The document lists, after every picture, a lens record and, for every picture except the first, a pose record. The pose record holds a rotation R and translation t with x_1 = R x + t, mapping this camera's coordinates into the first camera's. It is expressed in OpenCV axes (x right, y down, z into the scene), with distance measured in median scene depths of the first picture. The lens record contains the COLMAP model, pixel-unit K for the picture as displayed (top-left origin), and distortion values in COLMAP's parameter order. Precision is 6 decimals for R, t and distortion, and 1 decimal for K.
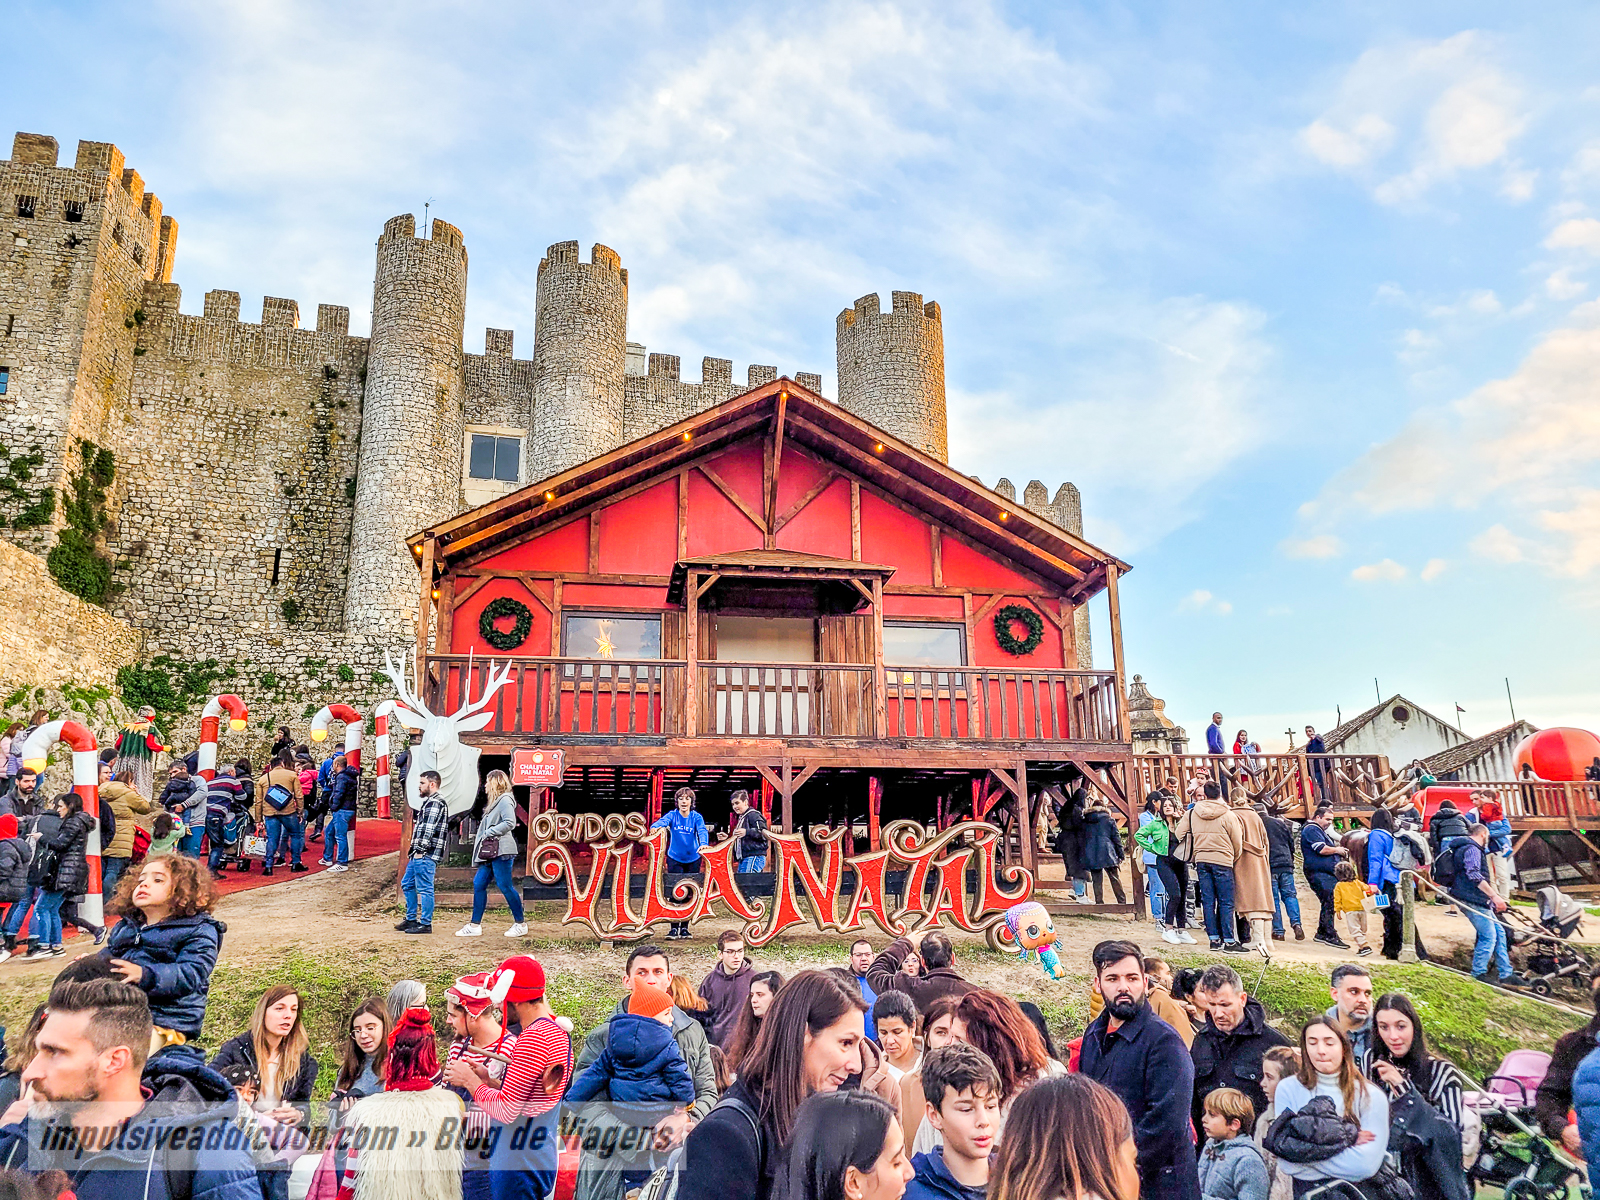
lens RADIAL K [[1228.1, 0, 800.0], [0, 1228.1, 605.7], [0, 0, 1]] dist [0.005637, -0.000847]
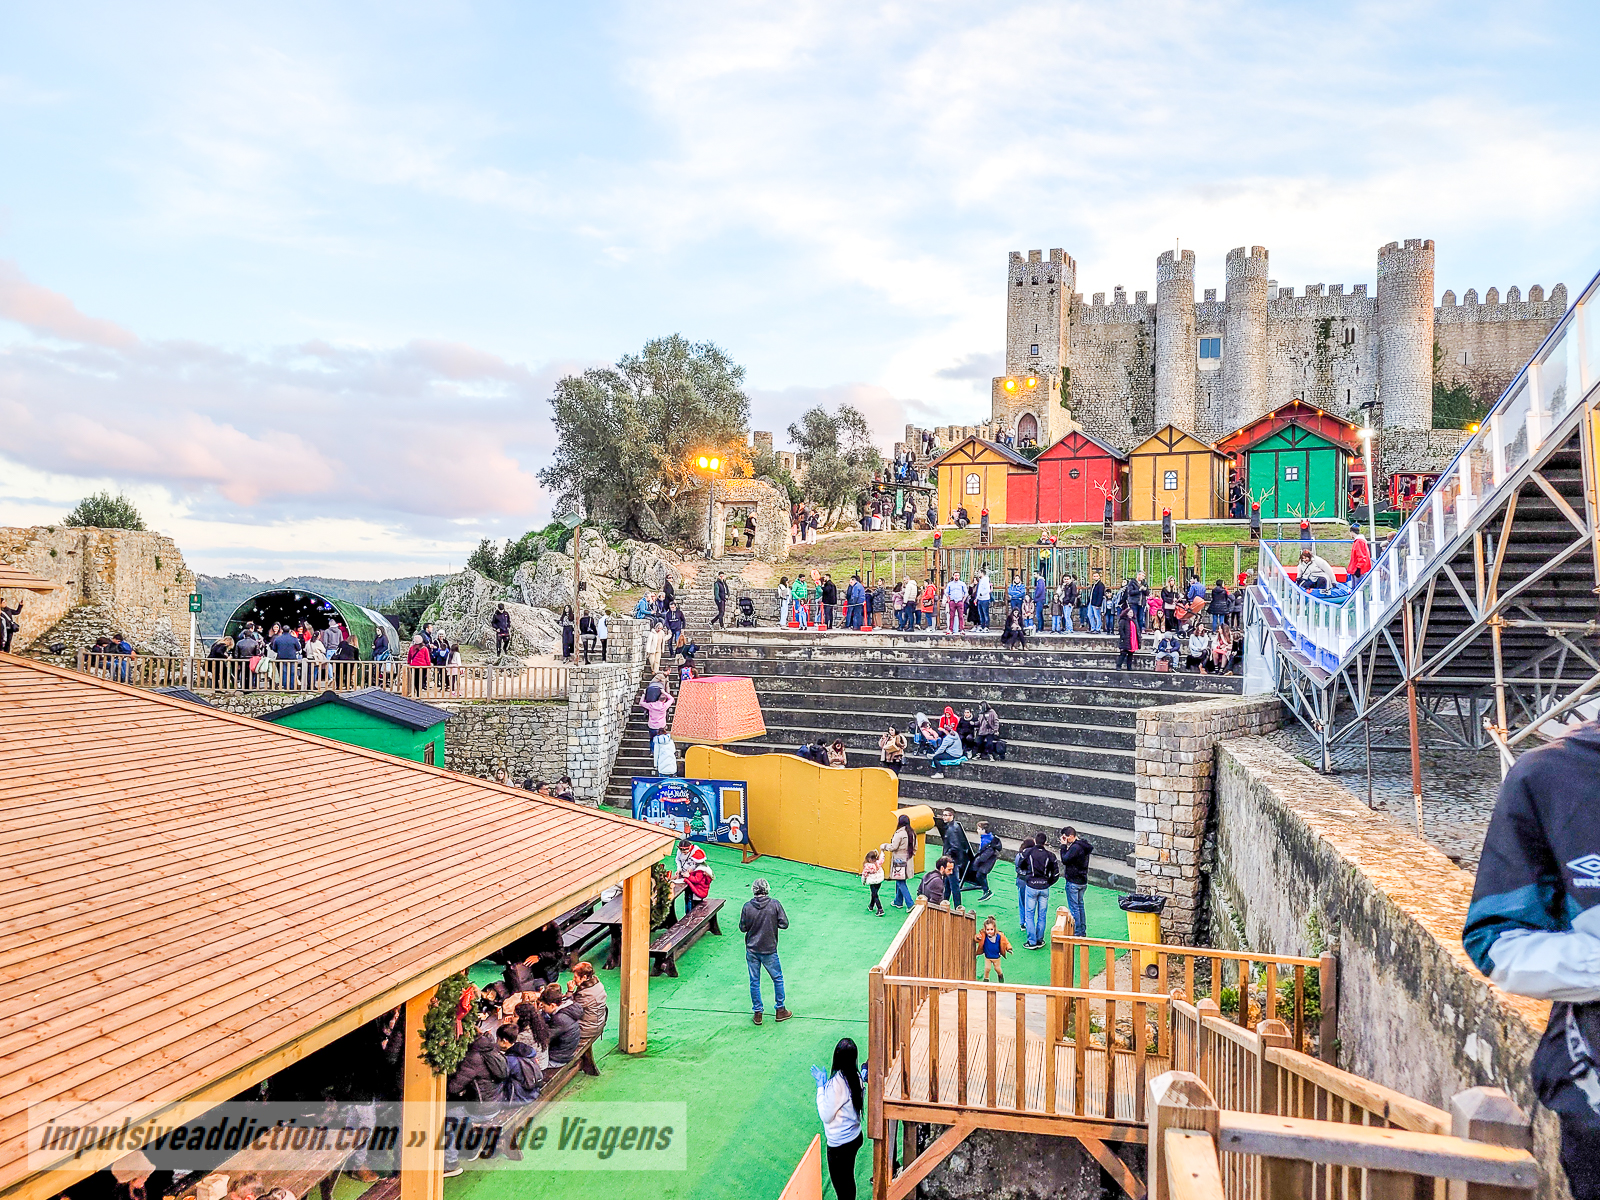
lens RADIAL K [[1228.1, 0, 803.4], [0, 1228.1, 606.5], [0, 0, 1]] dist [0.005637, -0.000847]
pose [[0.868898, 0.027008, -0.494254, 0.269613], [0.103413, 0.966571, 0.234618, -0.286775], [0.484068, -0.254972, 0.837059, -1.568660]]
